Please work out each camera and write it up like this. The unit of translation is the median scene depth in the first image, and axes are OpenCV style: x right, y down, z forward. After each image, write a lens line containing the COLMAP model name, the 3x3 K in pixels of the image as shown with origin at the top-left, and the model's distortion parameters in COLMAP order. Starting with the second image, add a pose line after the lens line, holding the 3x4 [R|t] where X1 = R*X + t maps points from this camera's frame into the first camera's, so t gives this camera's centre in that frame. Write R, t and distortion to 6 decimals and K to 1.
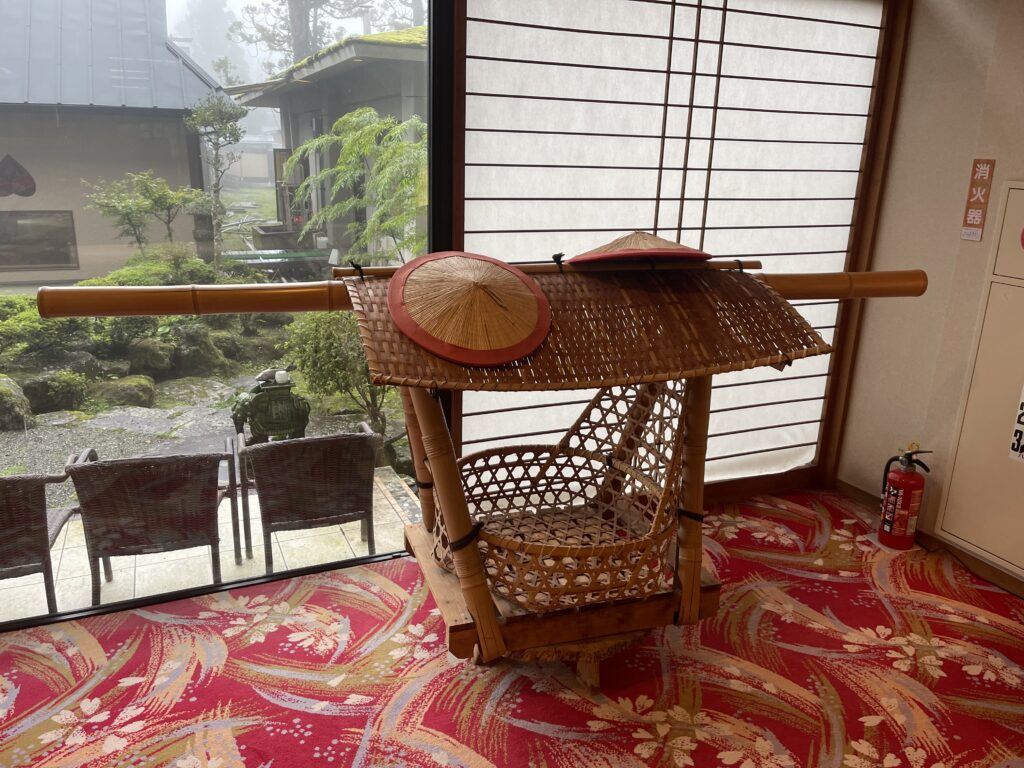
lens RADIAL K [[783.4, 0, 506.5], [0, 783.4, 379.9], [0, 0, 1]] dist [0.042114, -0.015660]
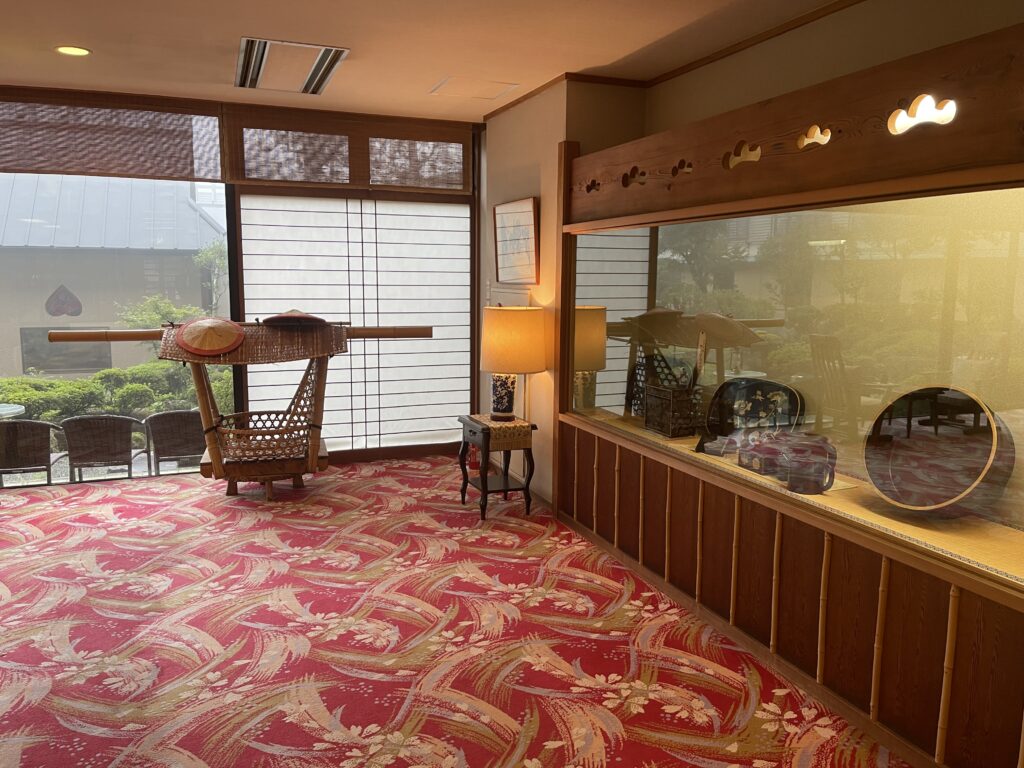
lens RADIAL K [[783.4, 0, 516.6], [0, 783.4, 387.8], [0, 0, 1]] dist [0.042114, -0.015660]
pose [[0.999185, -0.012779, -0.038297, 0.770784], [0.007367, 0.990369, -0.138257, 0.321007], [0.039695, 0.137863, 0.989656, -1.104753]]
